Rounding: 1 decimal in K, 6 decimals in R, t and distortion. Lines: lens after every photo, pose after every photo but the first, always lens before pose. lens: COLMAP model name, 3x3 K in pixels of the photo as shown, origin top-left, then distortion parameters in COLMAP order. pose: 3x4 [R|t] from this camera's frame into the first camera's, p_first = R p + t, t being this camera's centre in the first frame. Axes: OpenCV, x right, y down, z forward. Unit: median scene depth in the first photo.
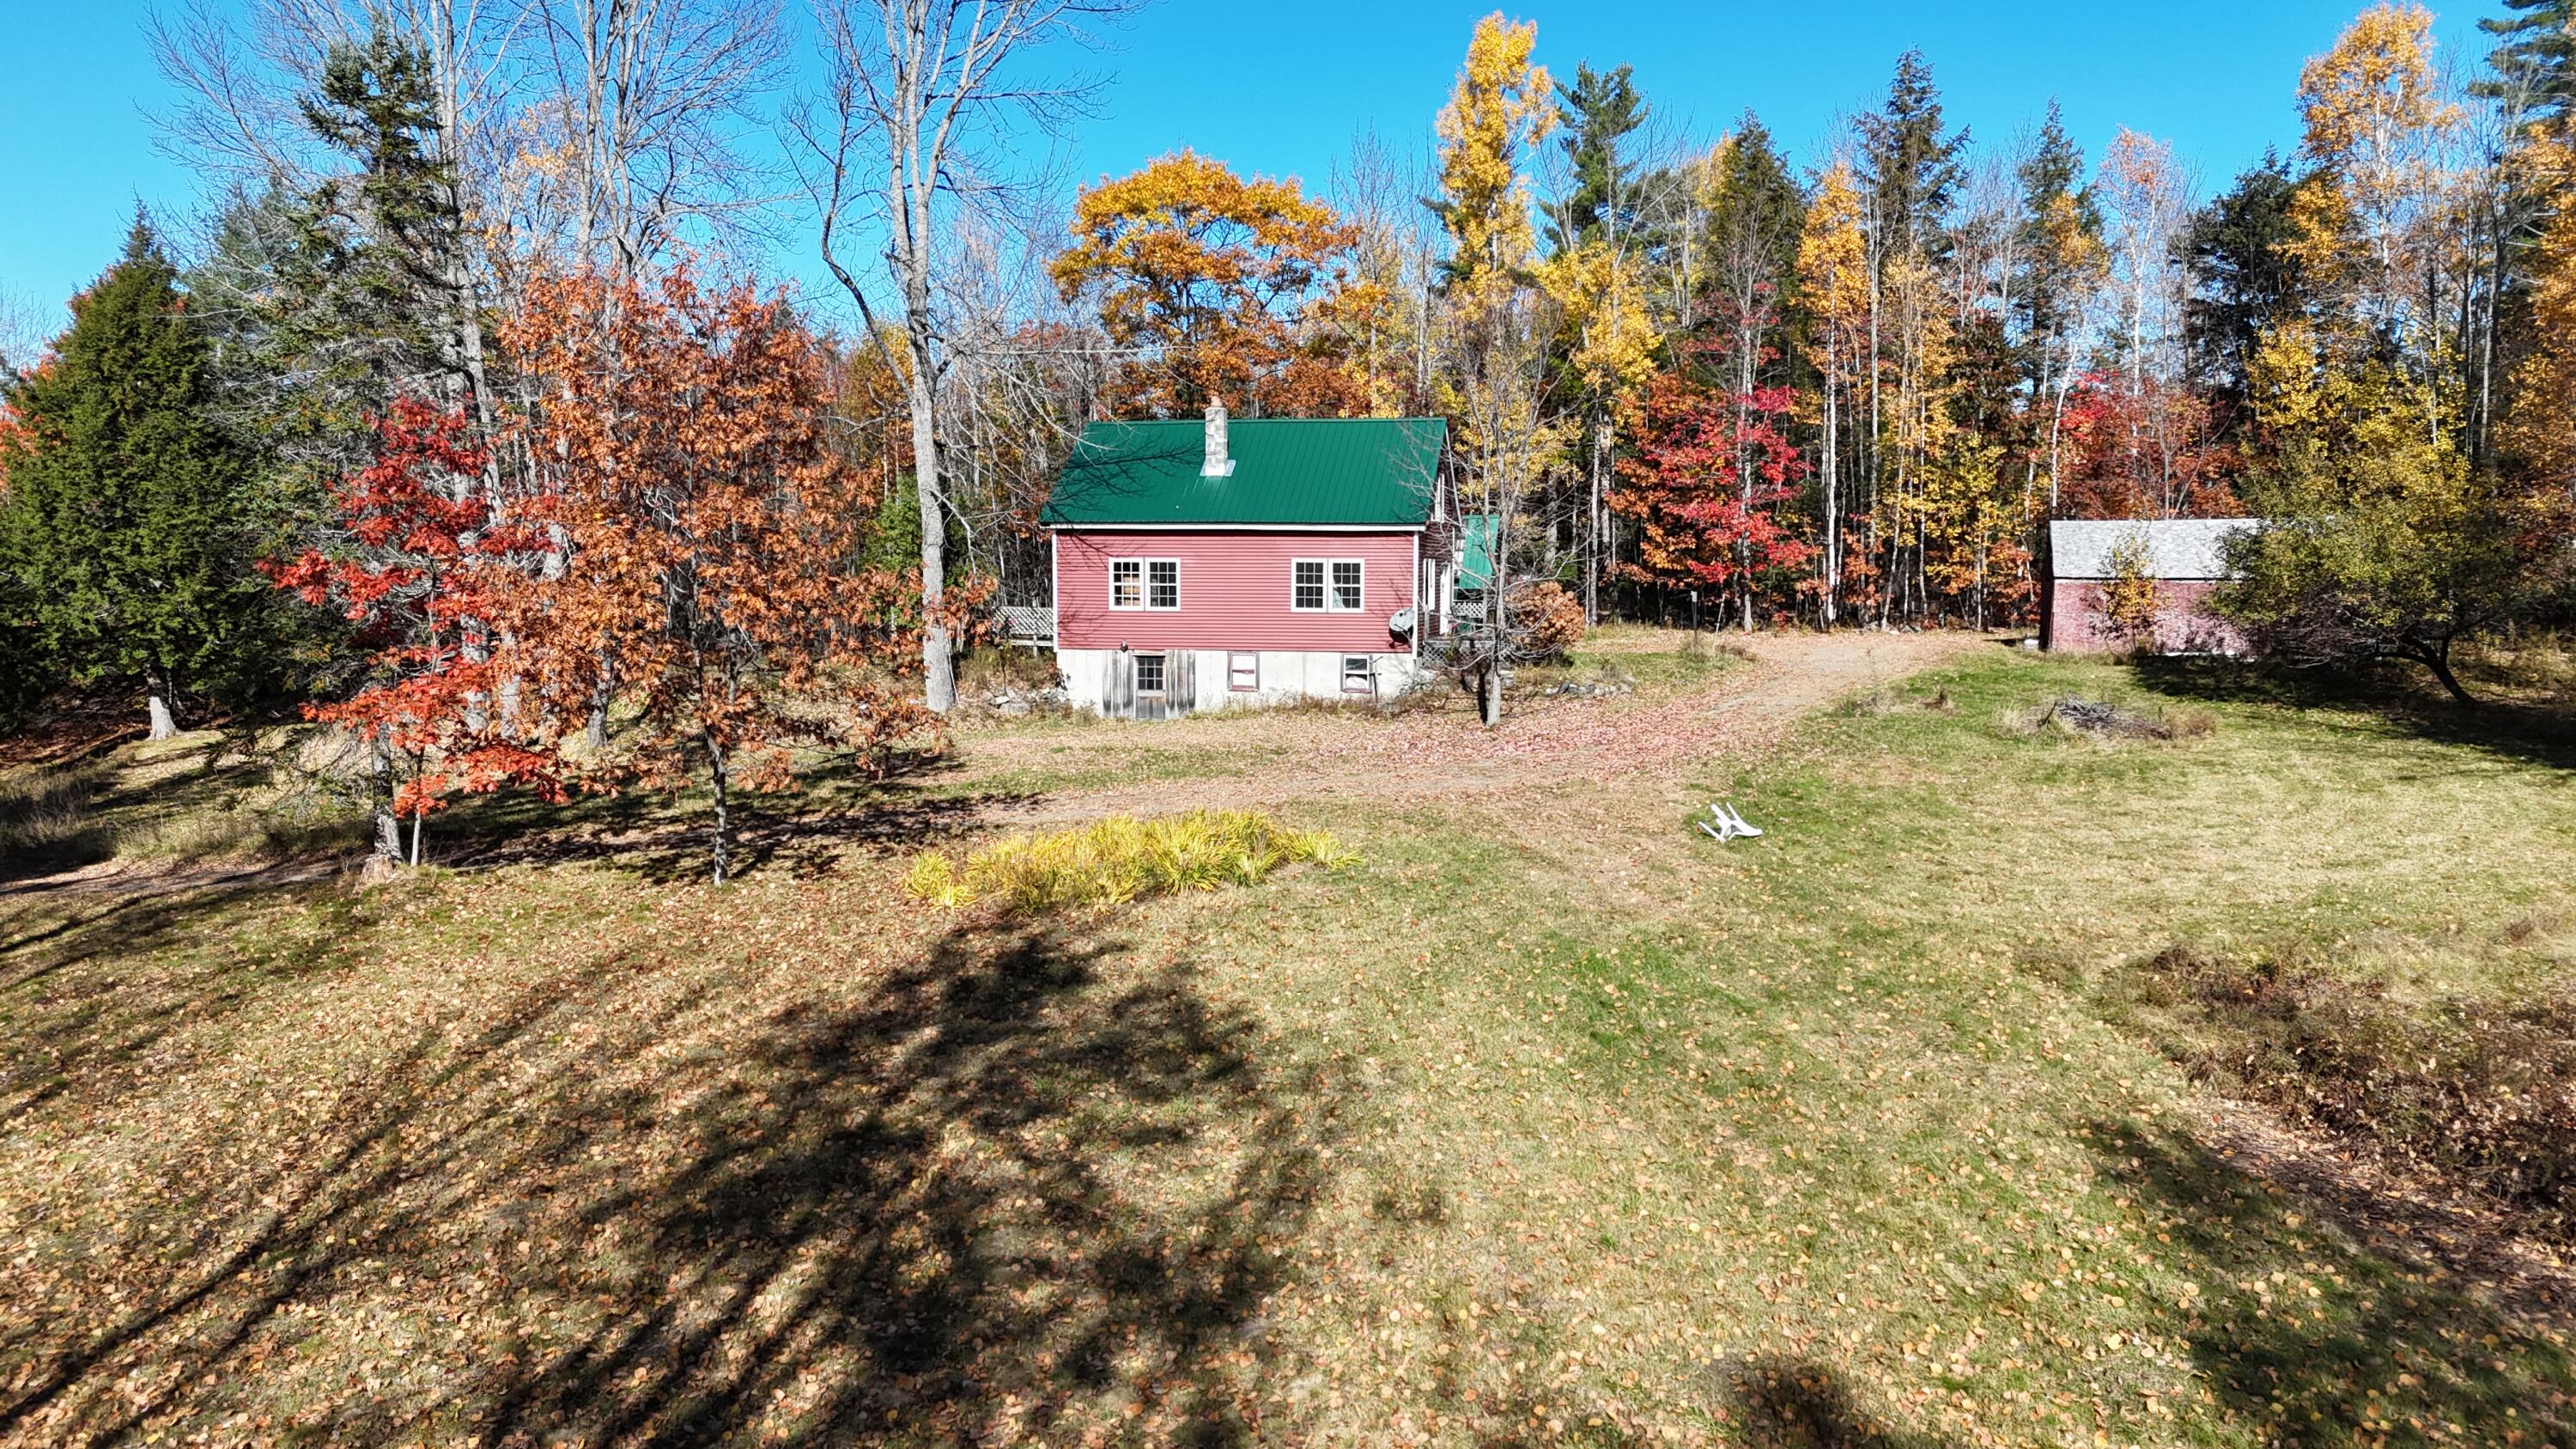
lens RADIAL K [[1907.2, 0, 1288.0], [0, 1907.2, 724.5], [0, 0, 1]] dist [0.104467, -0.111828]
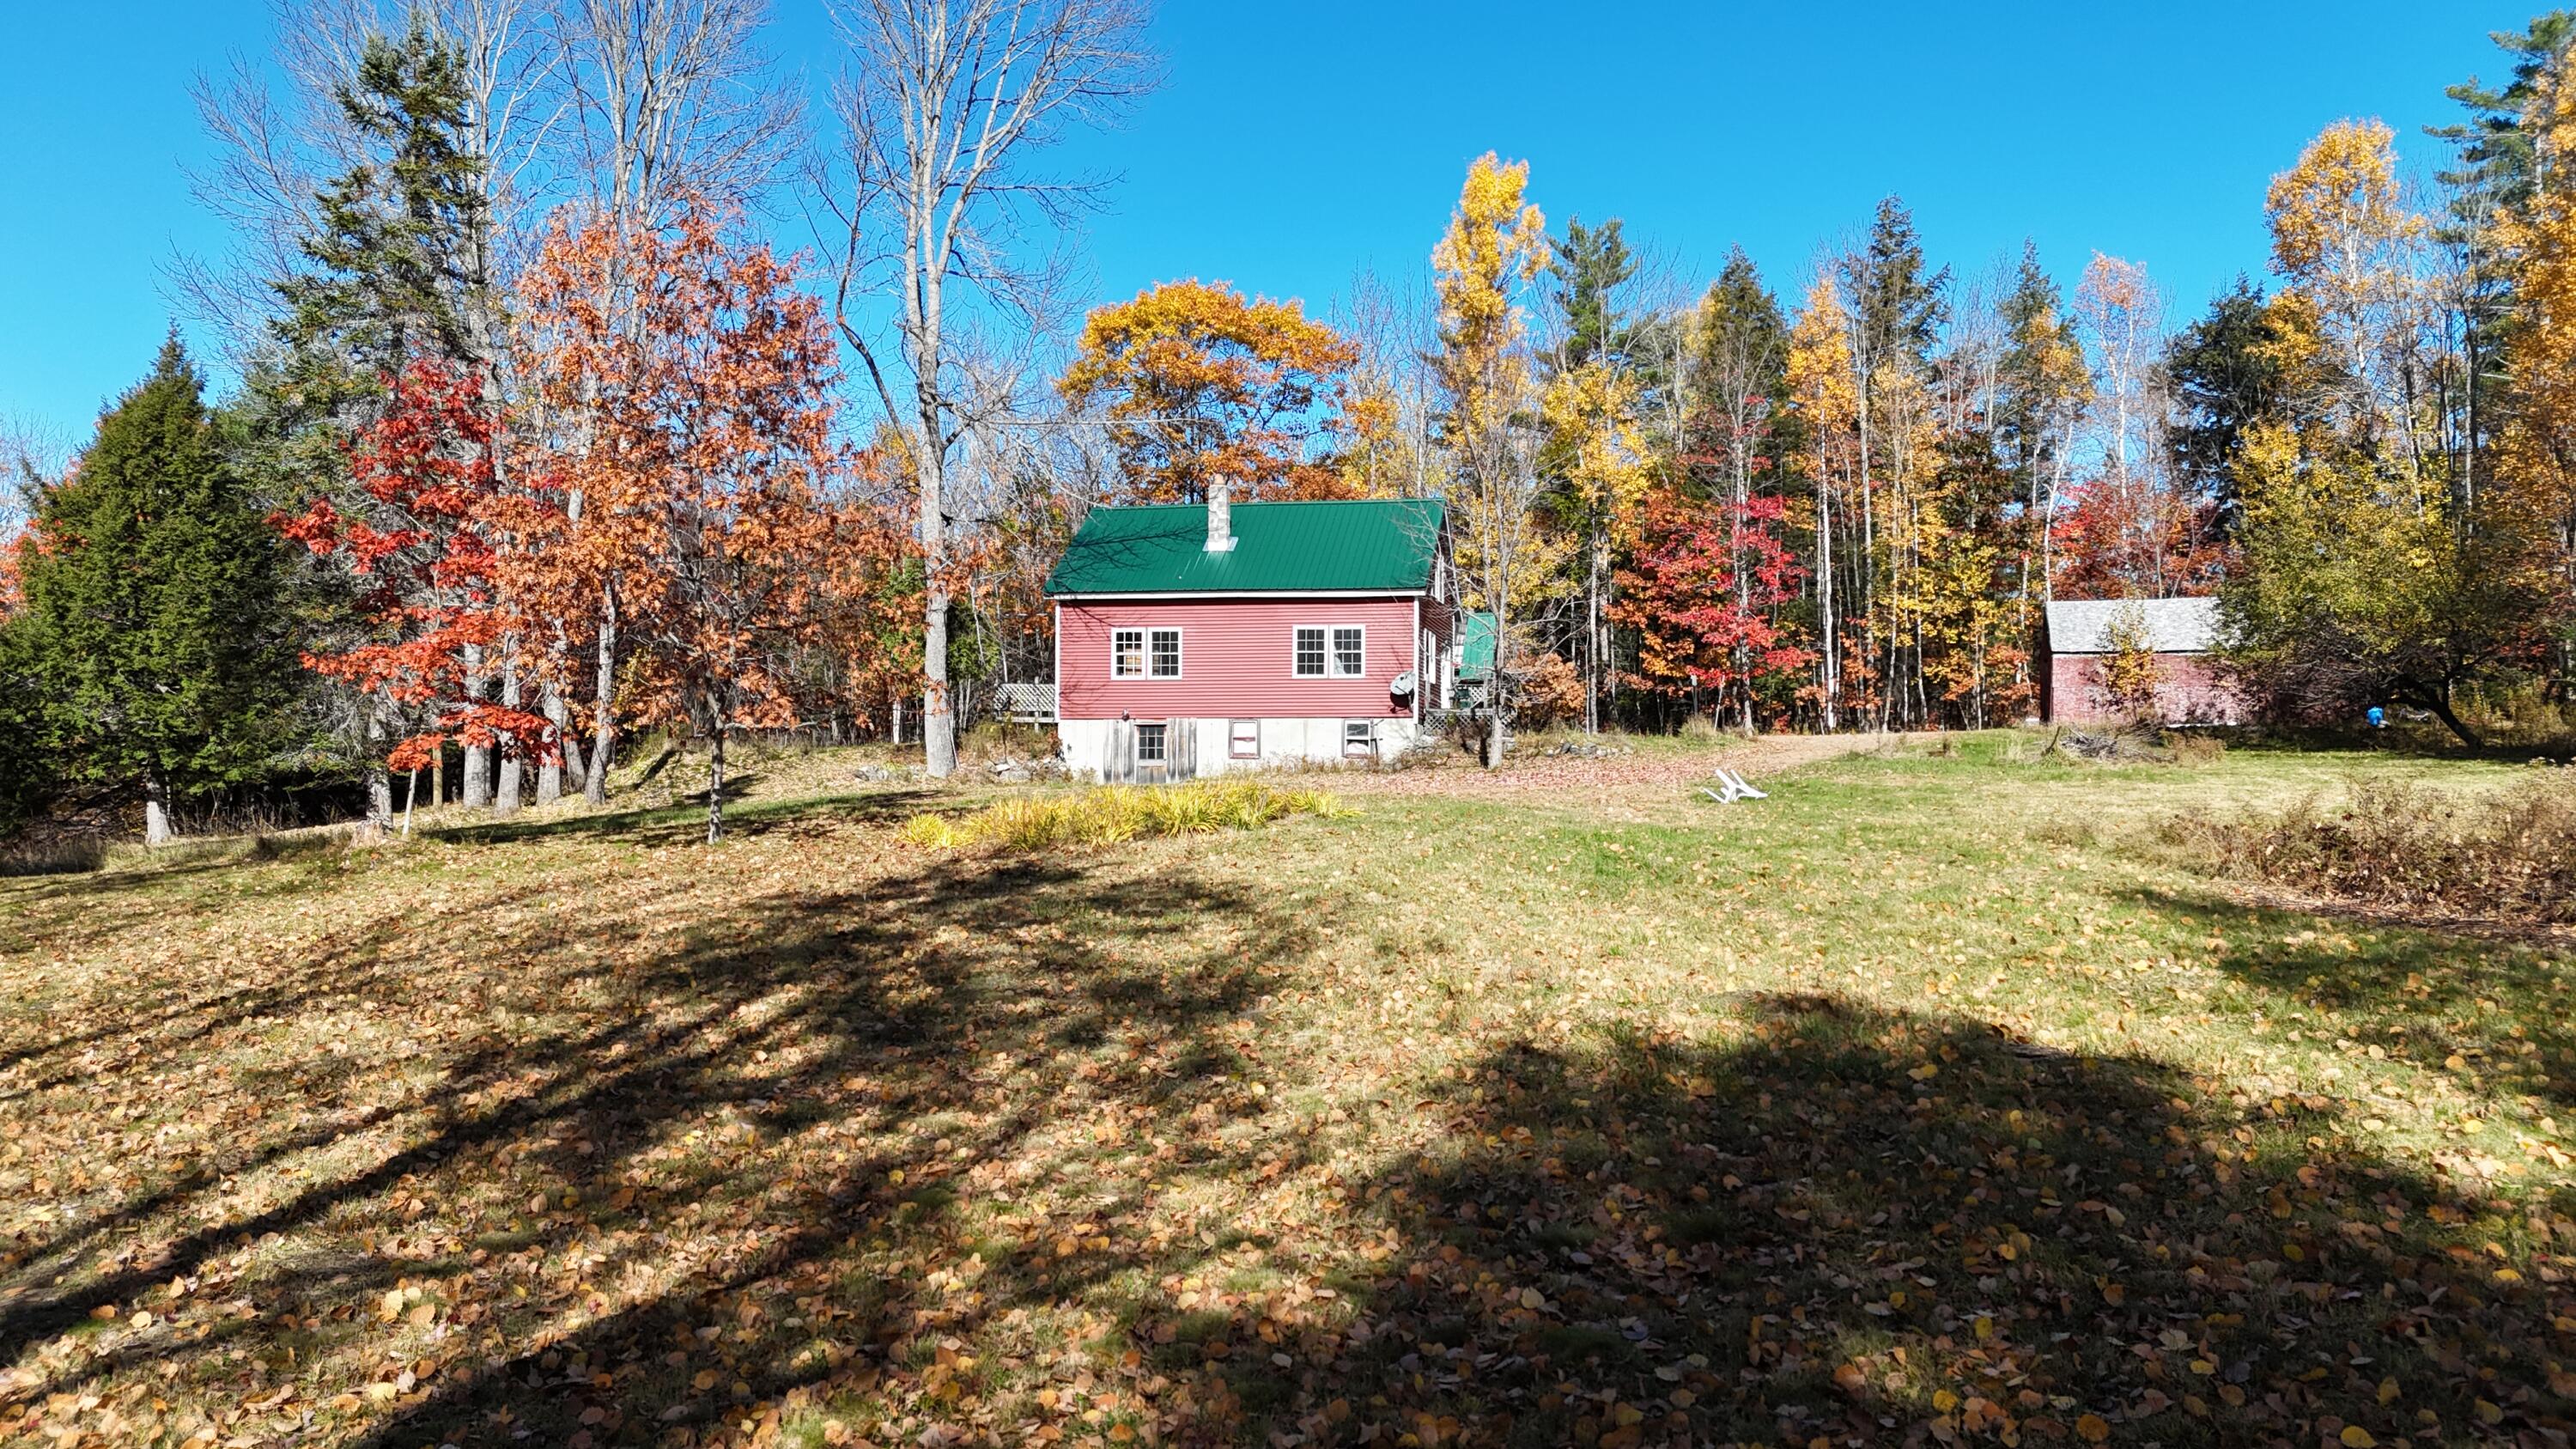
lens RADIAL K [[1907.2, 0, 1288.0], [0, 1907.2, 724.5], [0, 0, 1]] dist [0.104467, -0.111828]
pose [[0.999998, 0.001789, -0.000848, 0.000211], [-0.001878, 0.992737, -0.120289, 0.075044], [0.000627, 0.120291, 0.992739, 0.006622]]
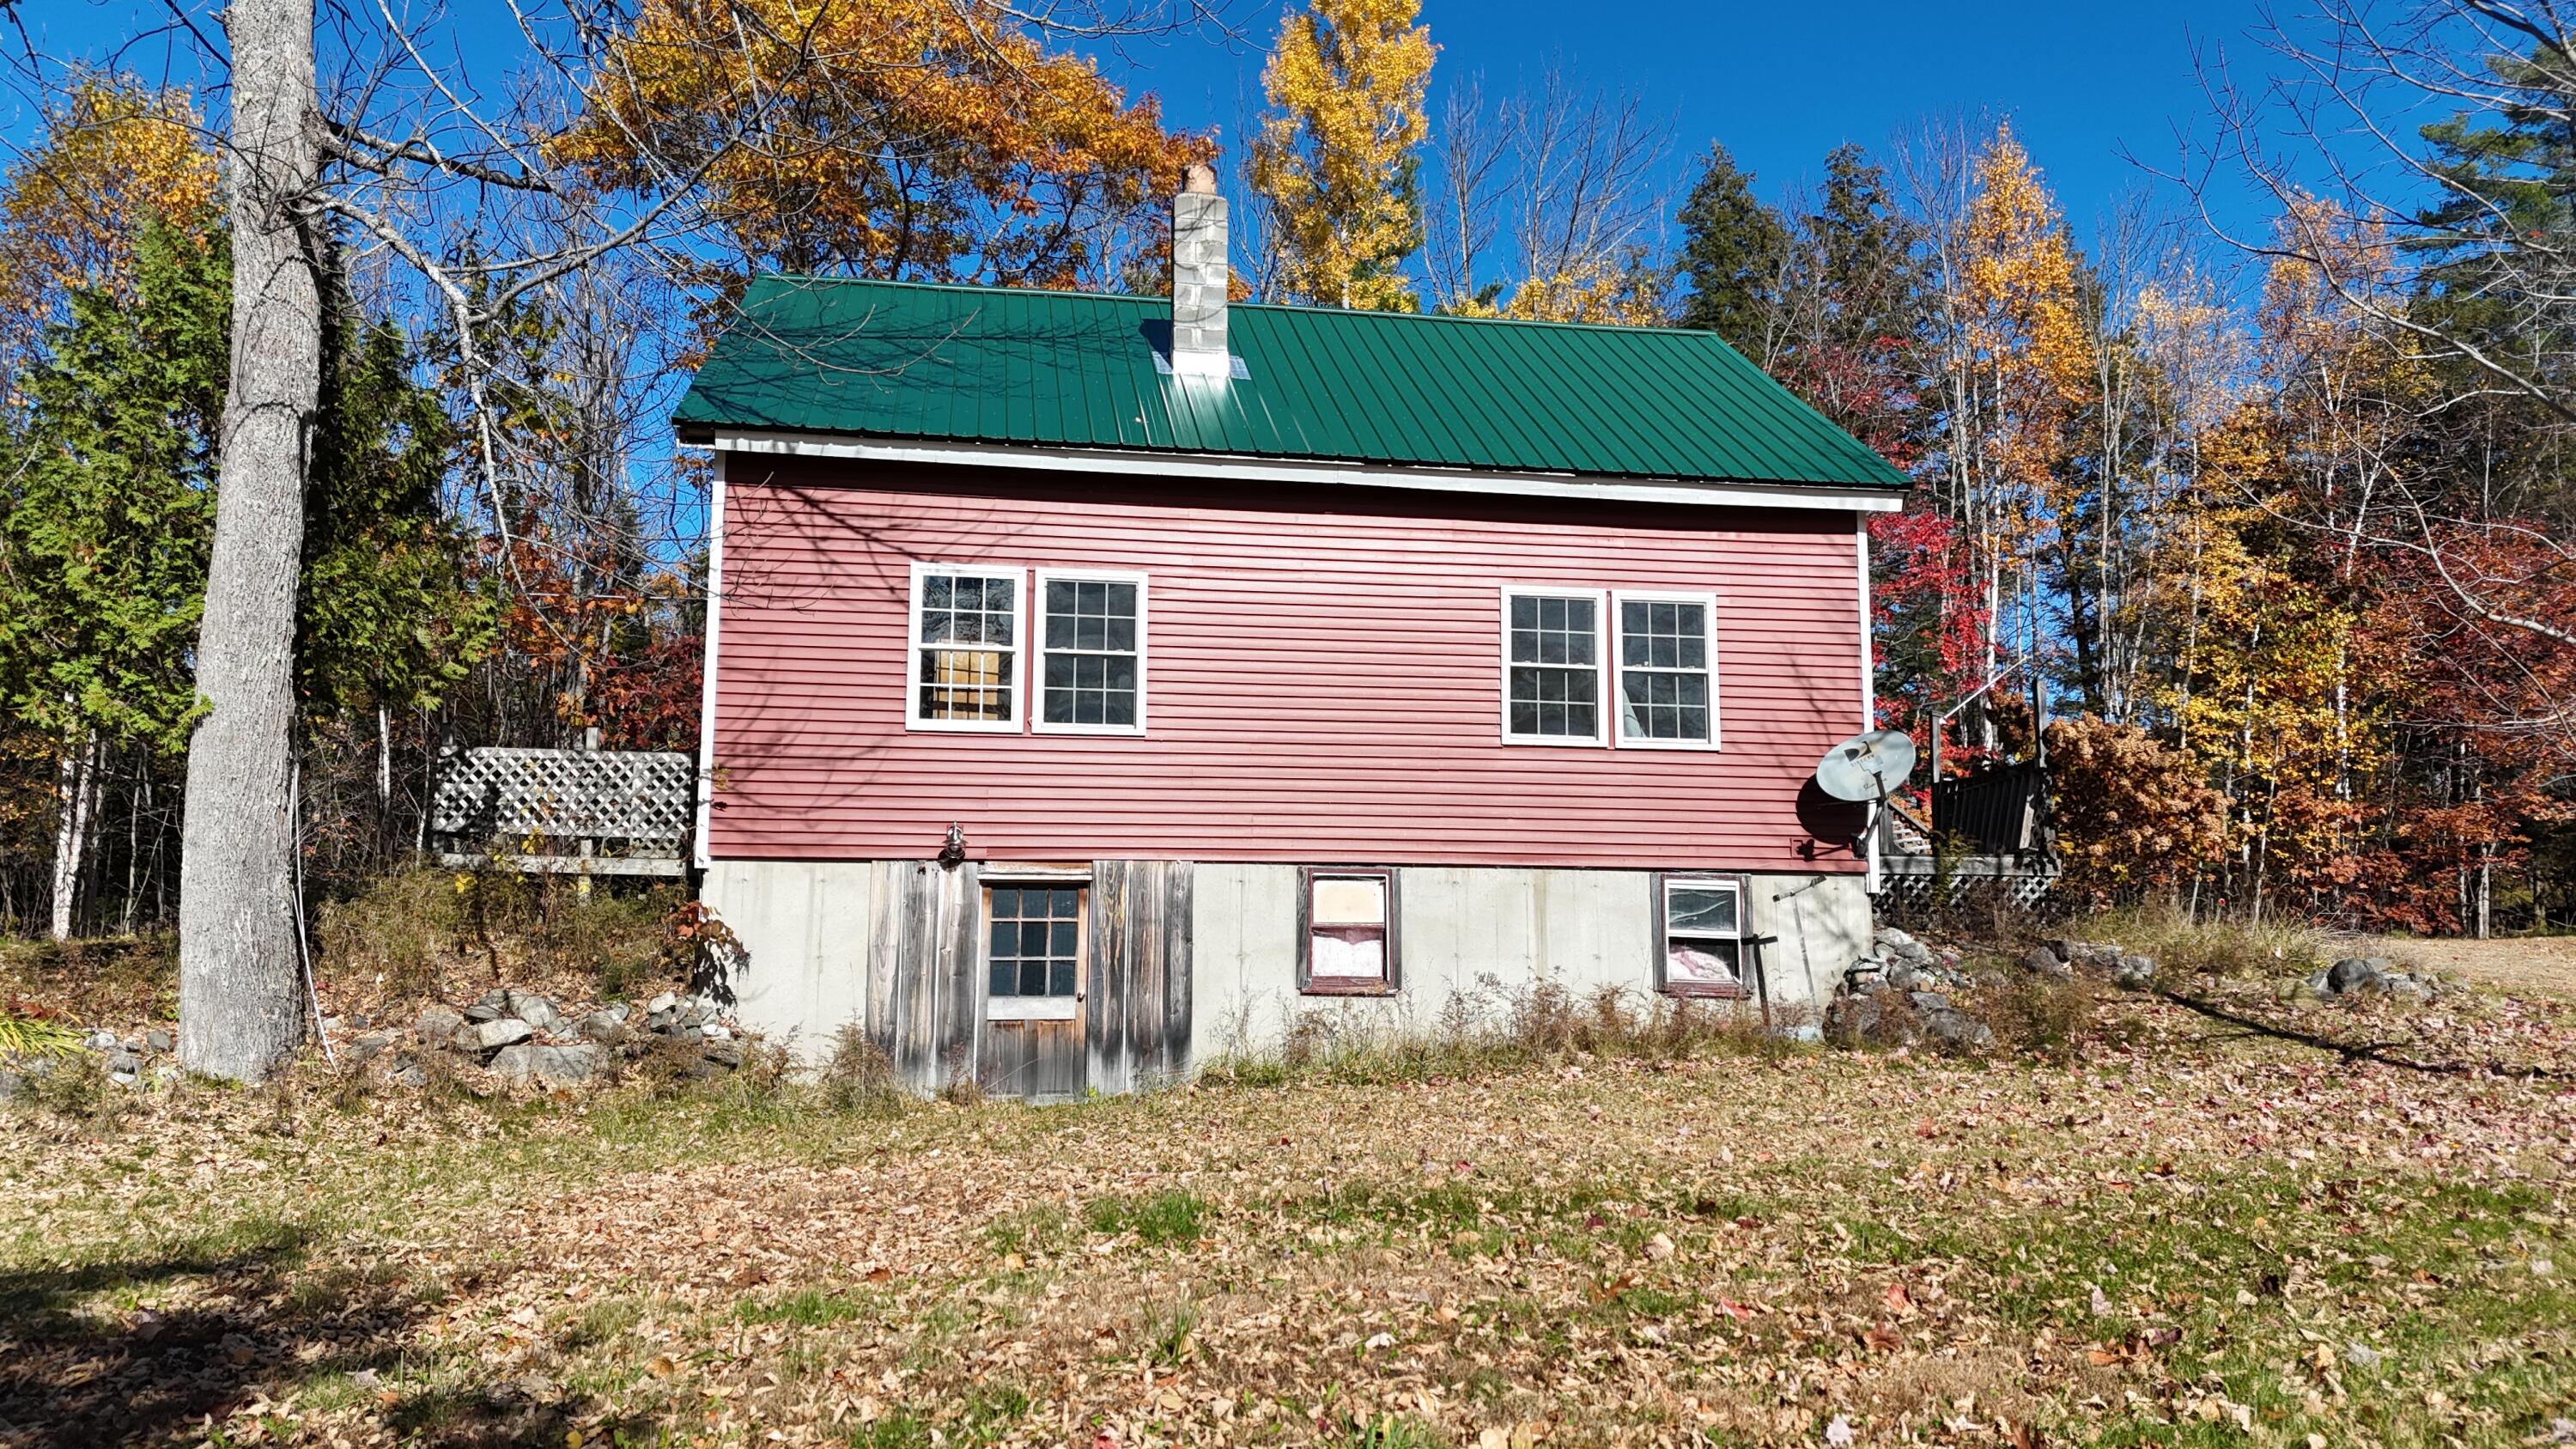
lens RADIAL K [[1907.2, 0, 1288.0], [0, 1907.2, 724.5], [0, 0, 1]] dist [0.104467, -0.111828]
pose [[0.941661, 0.049829, 0.332855, -0.122720], [0.026365, 0.975019, -0.220551, 0.006961], [-0.335530, 0.216460, 0.916823, 0.626981]]
